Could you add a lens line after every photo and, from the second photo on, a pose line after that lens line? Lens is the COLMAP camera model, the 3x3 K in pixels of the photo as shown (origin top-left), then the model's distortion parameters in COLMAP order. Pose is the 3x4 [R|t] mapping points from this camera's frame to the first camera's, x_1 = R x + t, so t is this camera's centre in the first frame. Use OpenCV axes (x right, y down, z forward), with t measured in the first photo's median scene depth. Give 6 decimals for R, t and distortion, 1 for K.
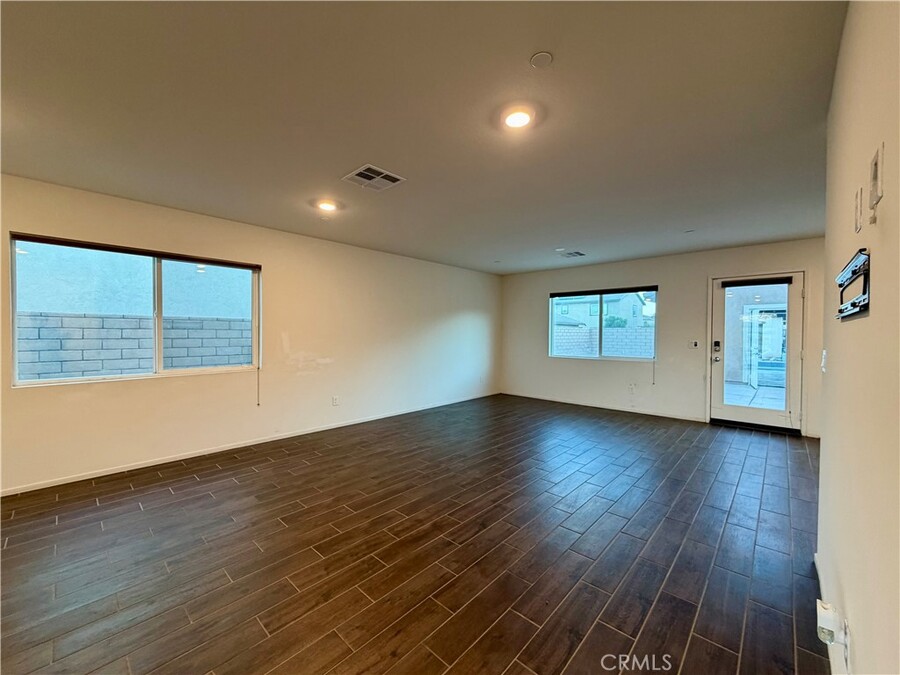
lens RADIAL K [[359.2, 0, 447.3], [0, 359.2, 336.3], [0, 0, 1]] dist [-0.005220, 0.000269]
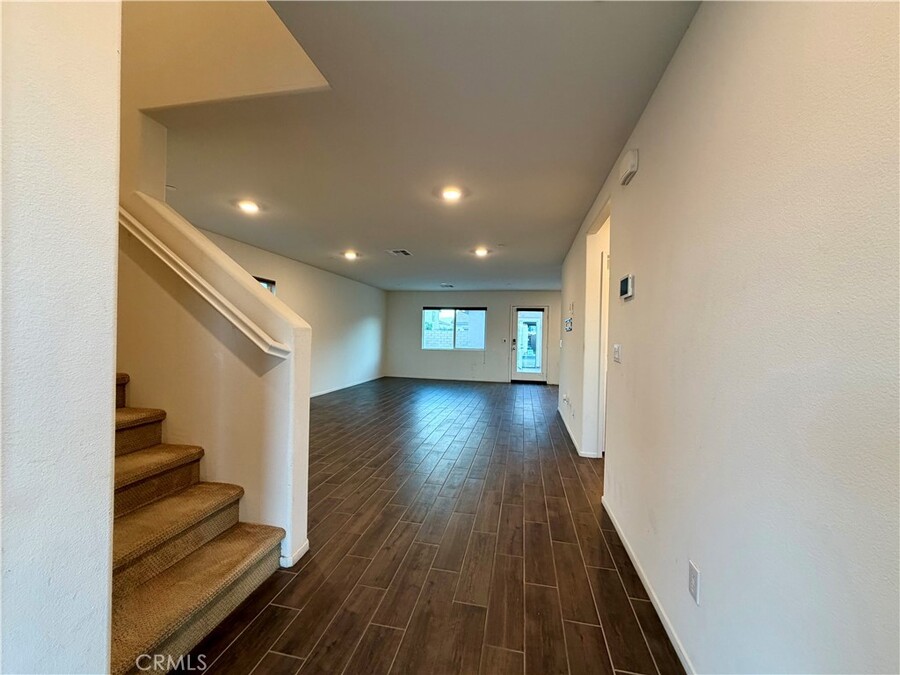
lens RADIAL K [[359.2, 0, 452.9], [0, 359.2, 336.9], [0, 0, 1]] dist [-0.005220, 0.000269]
pose [[0.845794, 0.012480, 0.533364, -0.538306], [-0.013282, 0.999909, -0.002333, 0.010235], [-0.533345, -0.005111, 0.845883, -0.437128]]
